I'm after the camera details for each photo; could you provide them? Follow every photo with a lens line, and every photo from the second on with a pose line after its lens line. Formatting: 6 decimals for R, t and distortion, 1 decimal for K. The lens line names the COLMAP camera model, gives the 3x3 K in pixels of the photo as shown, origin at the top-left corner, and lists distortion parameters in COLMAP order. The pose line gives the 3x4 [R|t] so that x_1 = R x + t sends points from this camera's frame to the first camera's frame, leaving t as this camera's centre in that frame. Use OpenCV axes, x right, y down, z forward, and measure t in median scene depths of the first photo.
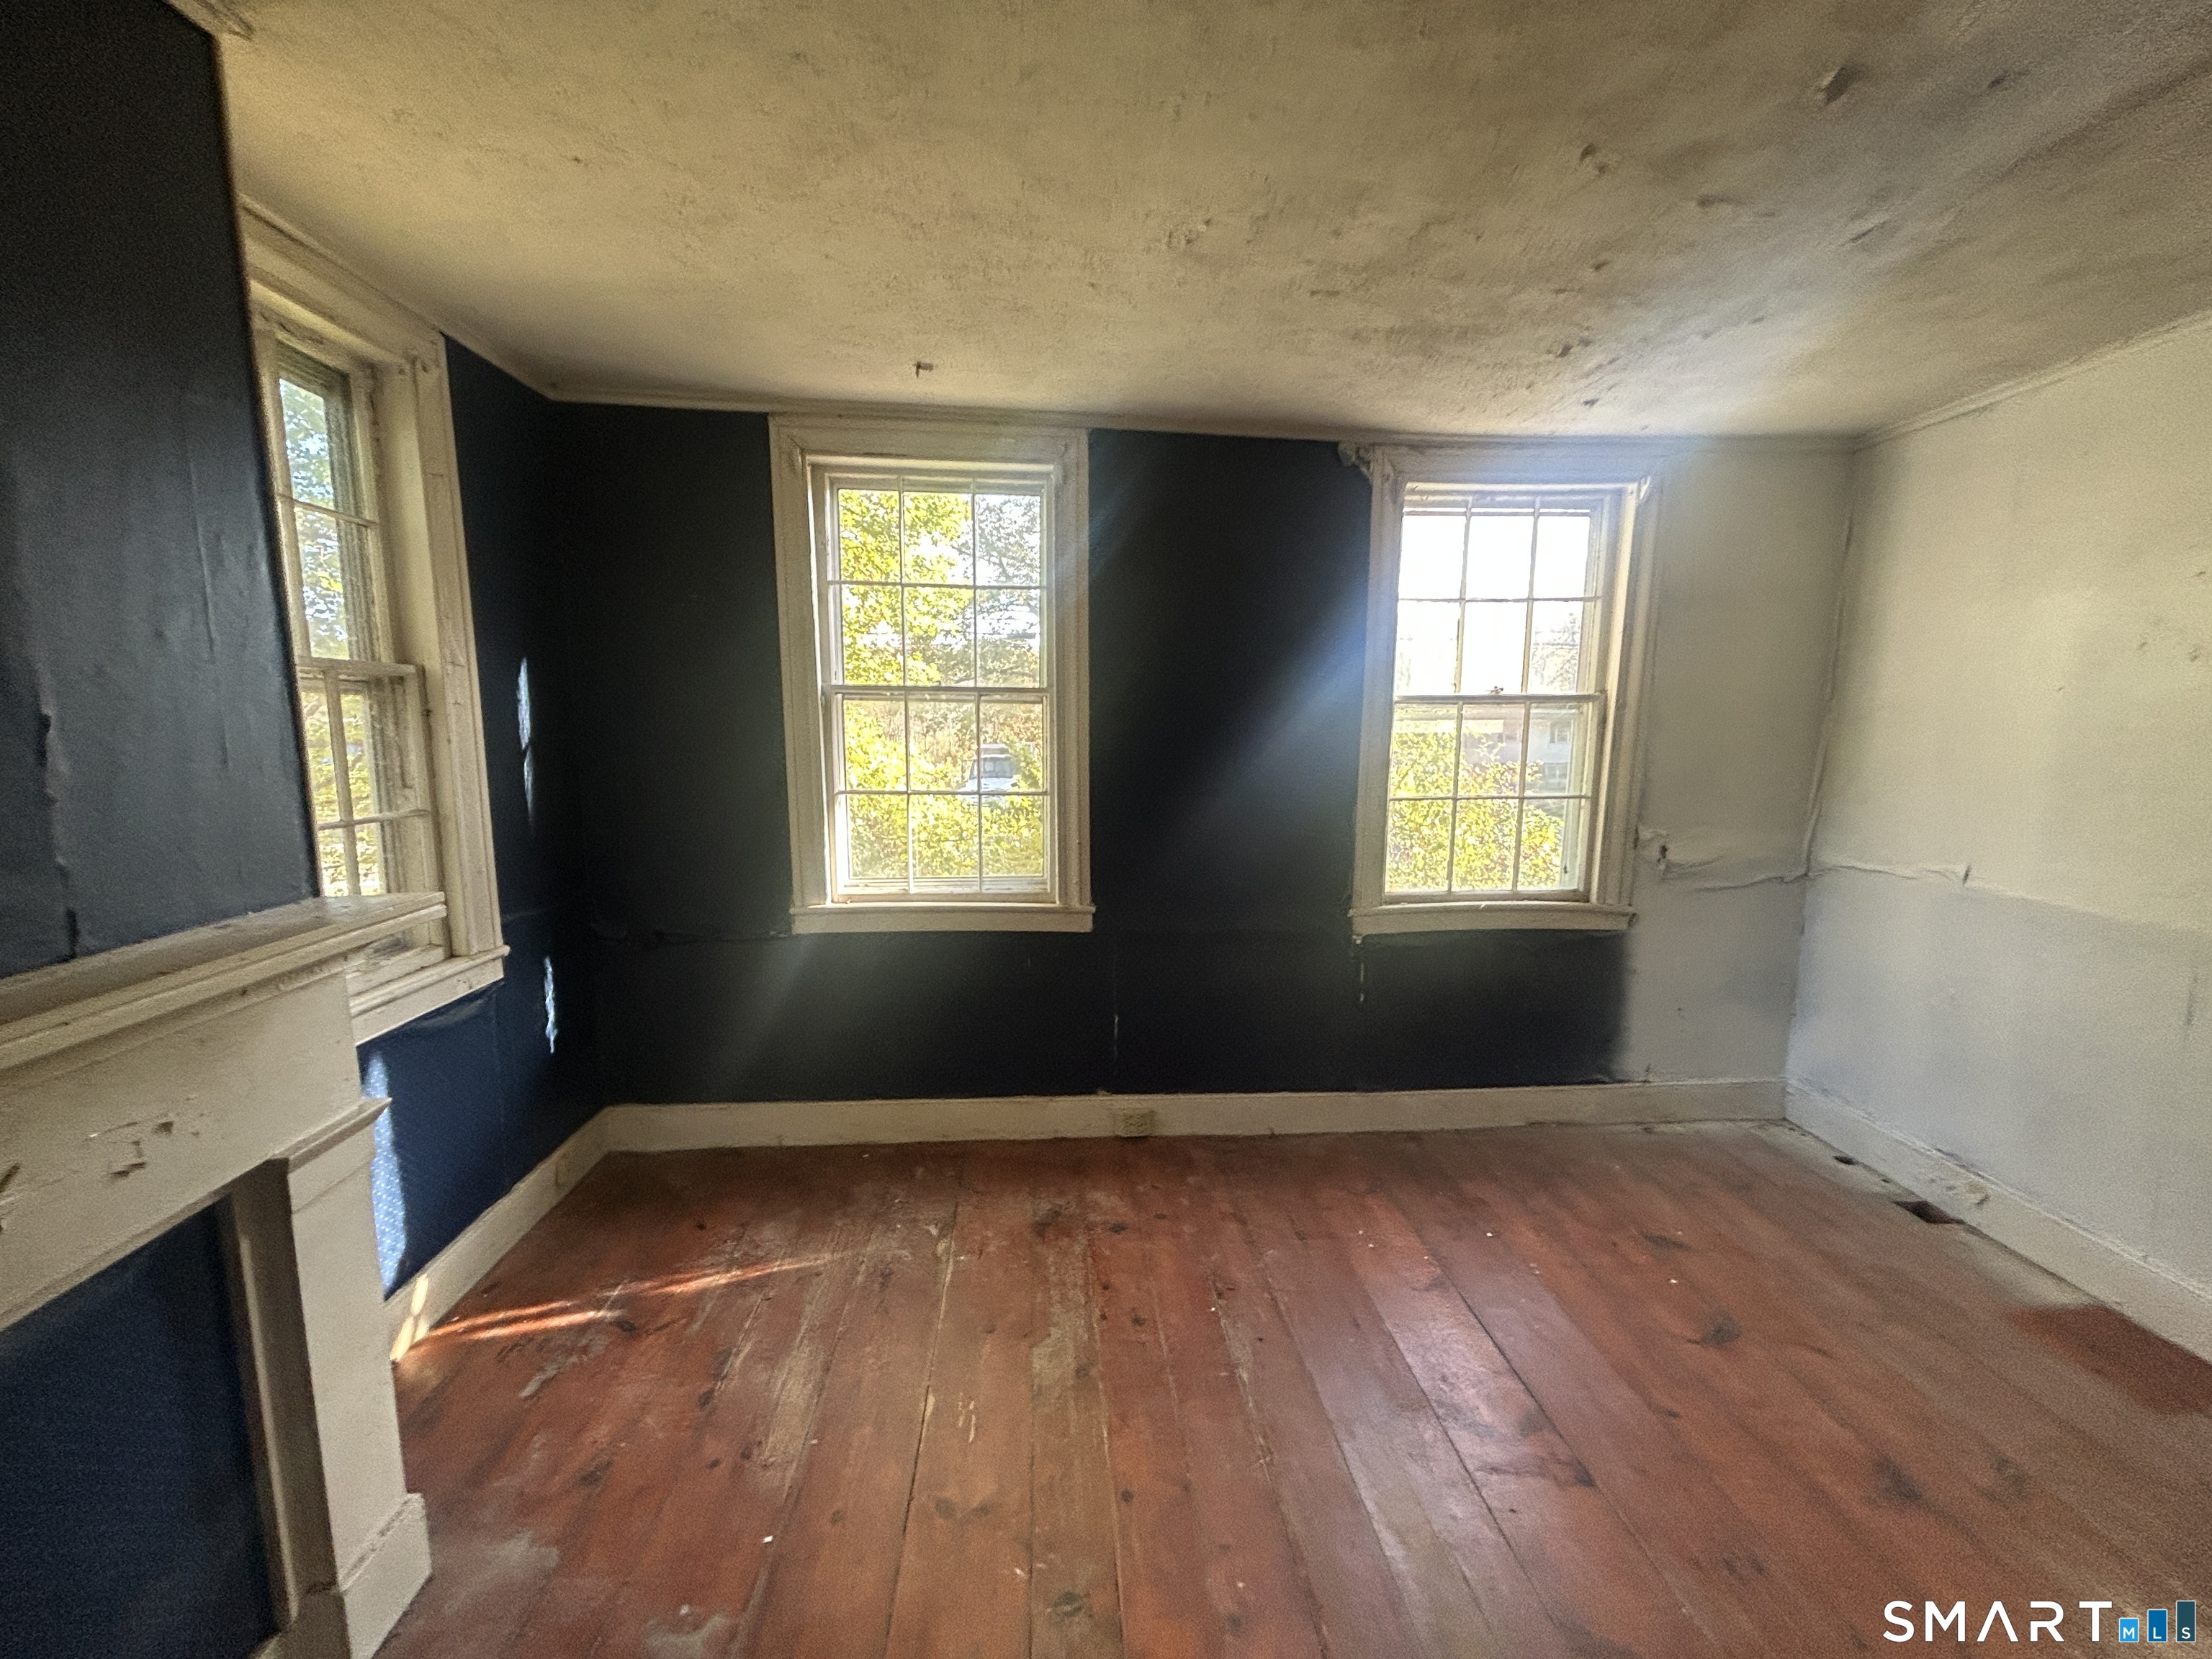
lens RADIAL K [[884.3, 0, 1111.0], [0, 884.3, 832.4], [0, 0, 1]] dist [-0.004625, 0.001419]
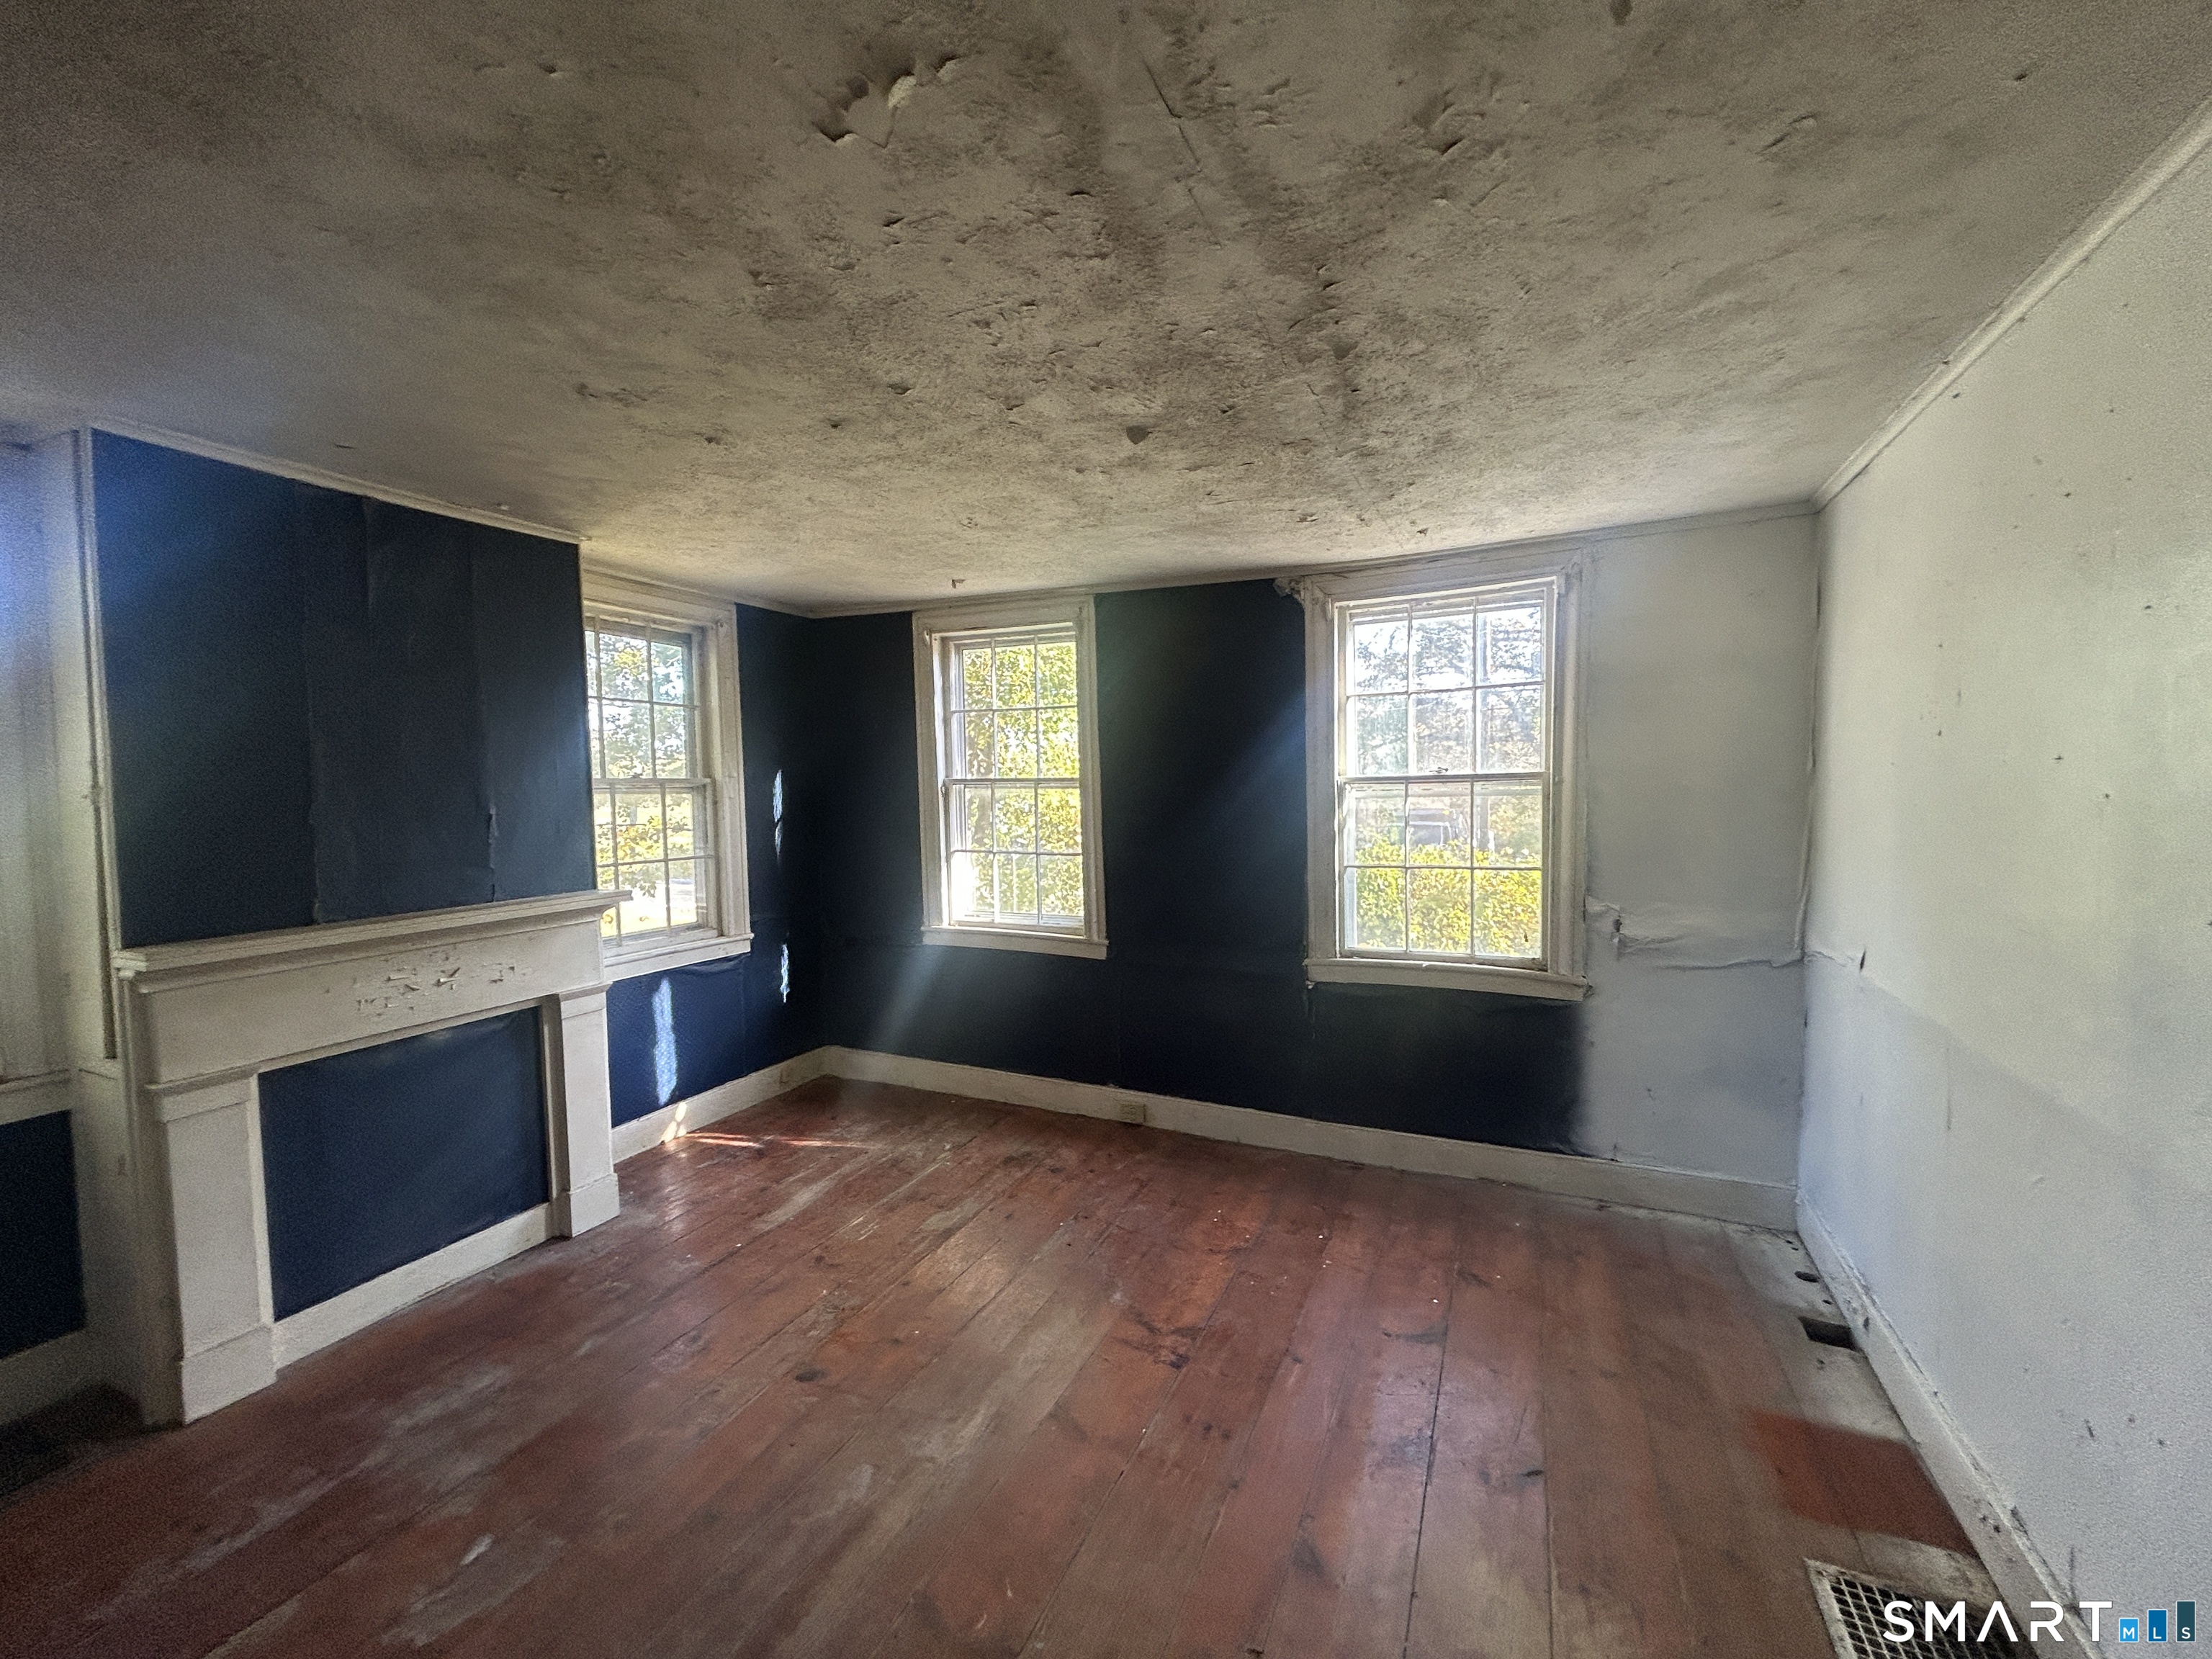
lens RADIAL K [[884.3, 0, 1109.1], [0, 884.3, 835.7], [0, 0, 1]] dist [-0.004625, 0.001419]
pose [[0.875104, 0.011024, -0.483809, 0.645598], [-0.044657, 0.997314, -0.058051, 0.004012], [0.481870, 0.072406, 0.873246, -0.173224]]
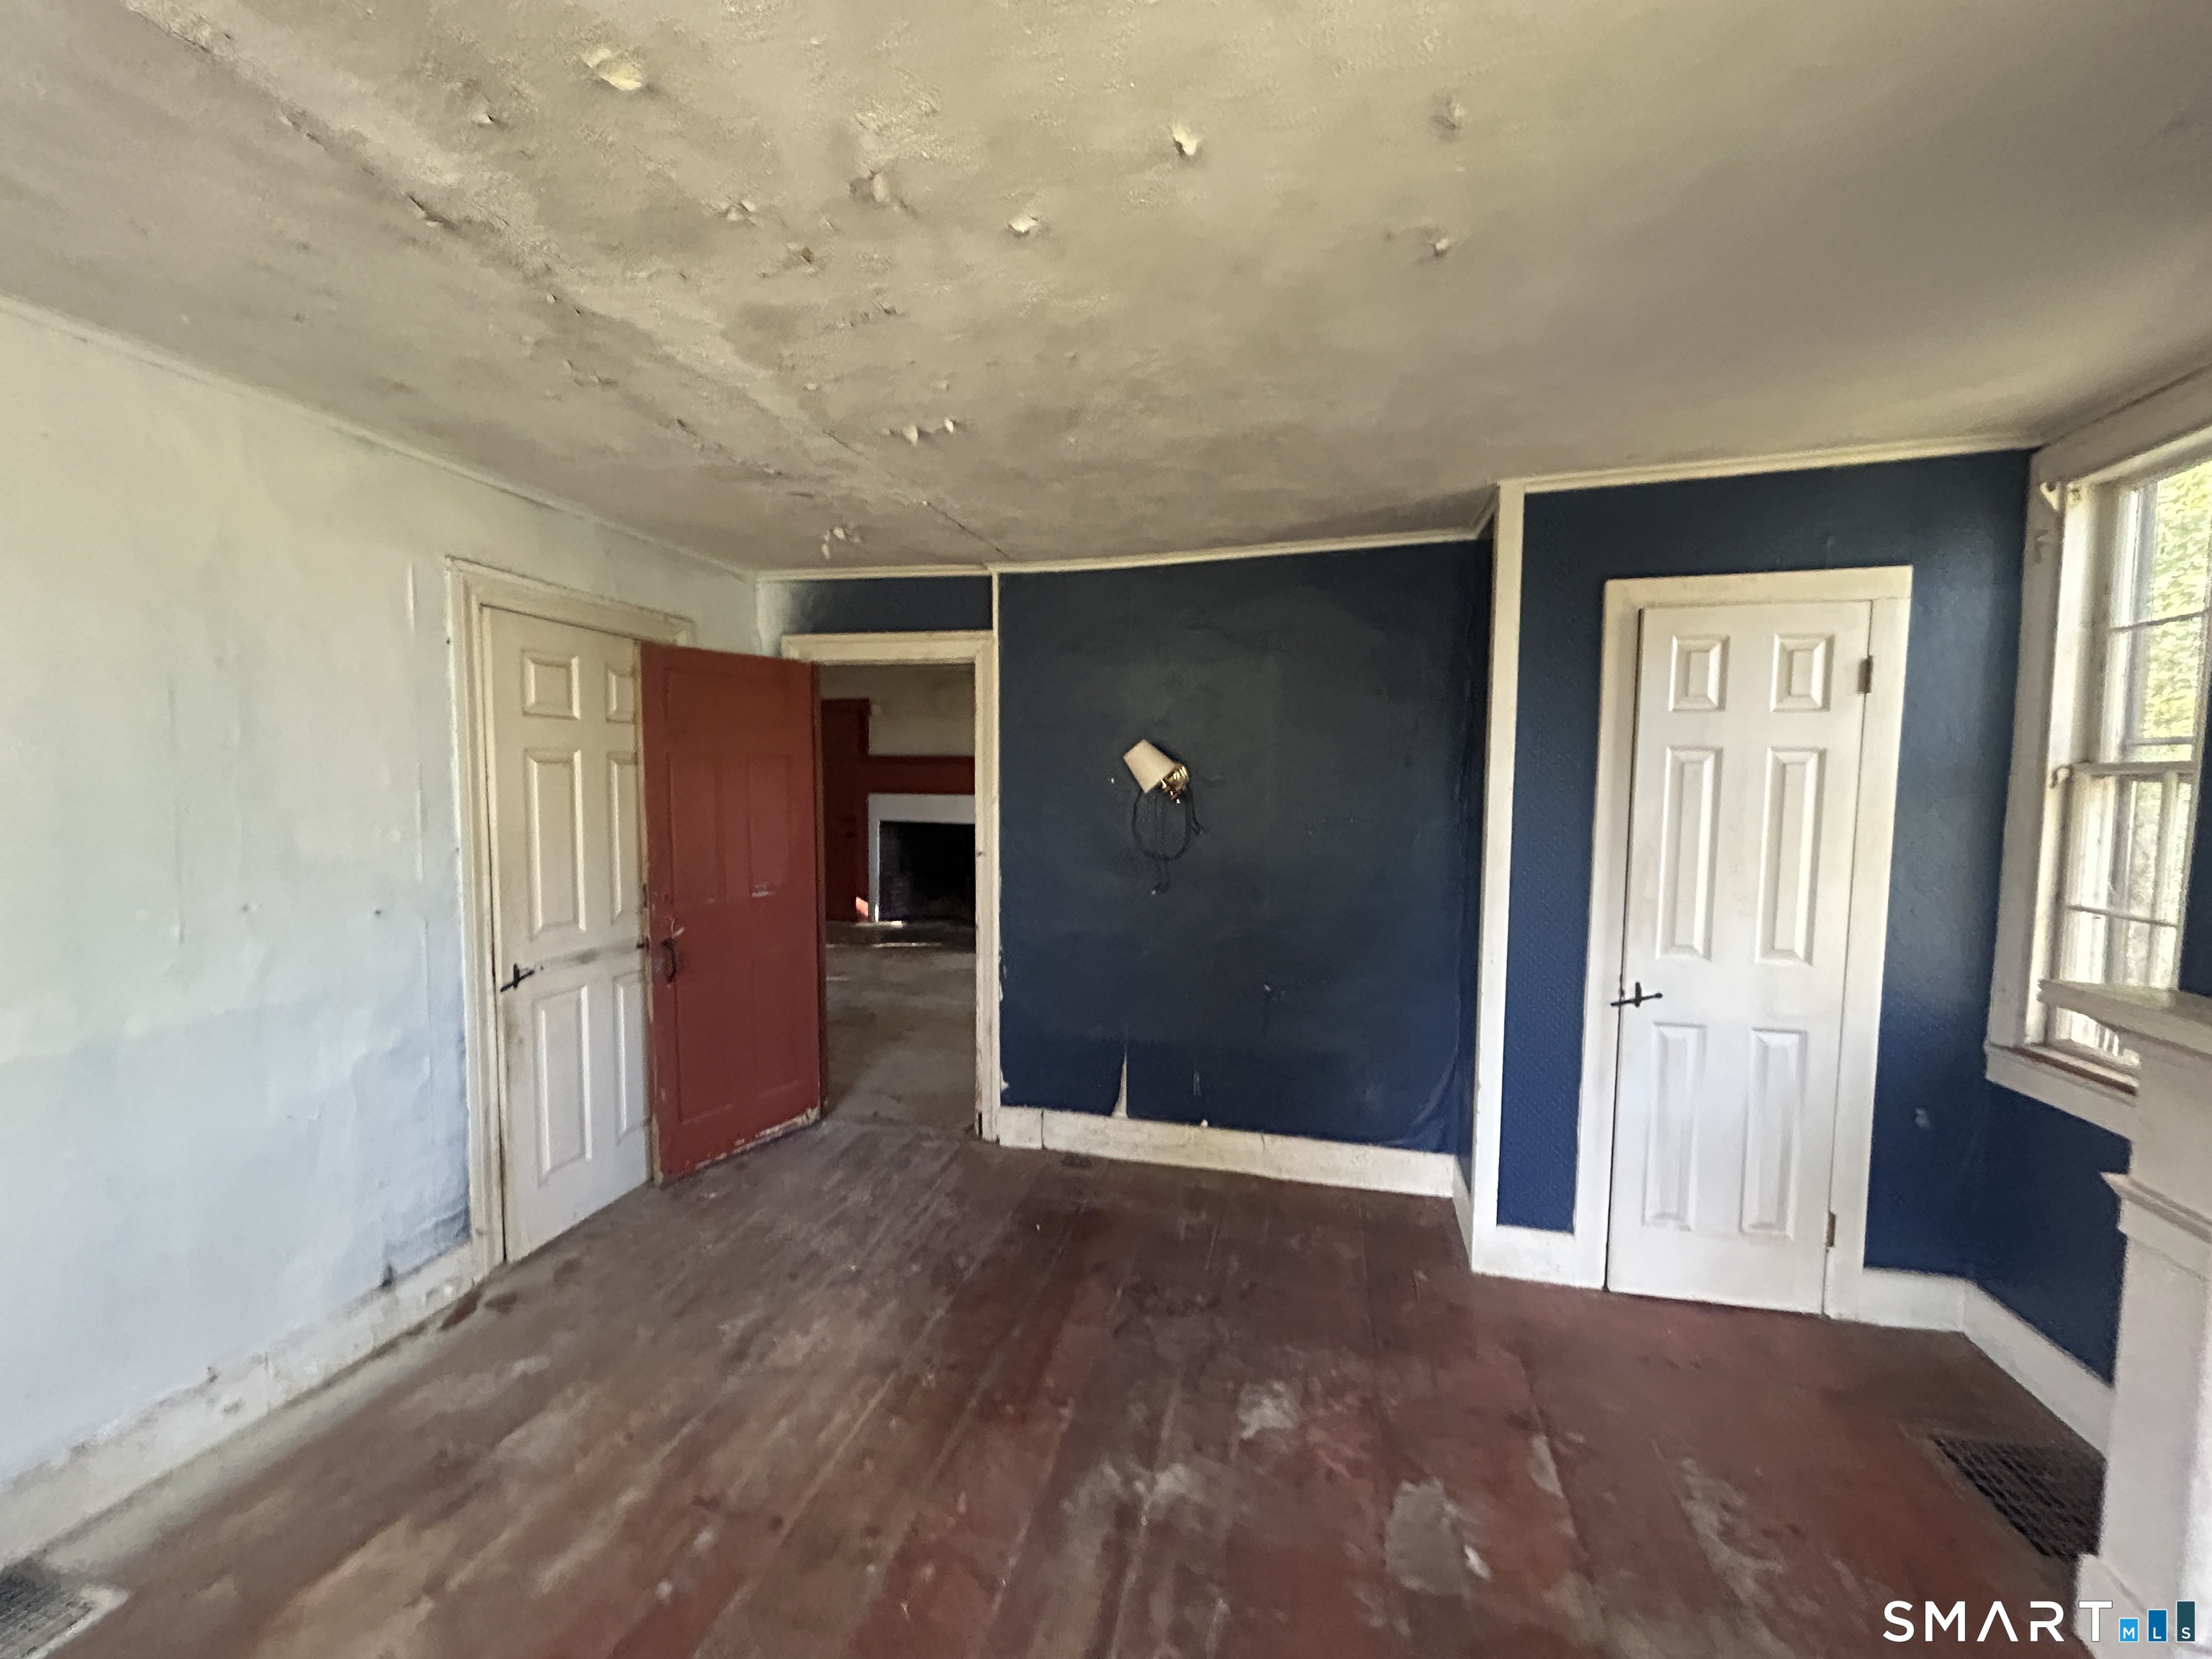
lens RADIAL K [[884.3, 0, 1099.9], [0, 884.3, 827.9], [0, 0, 1]] dist [-0.004625, 0.001419]
pose [[-0.948256, -0.033529, 0.315732, 0.042509], [0.026747, 0.982439, 0.184659, -0.116991], [-0.316378, 0.183549, -0.930707, 0.725594]]
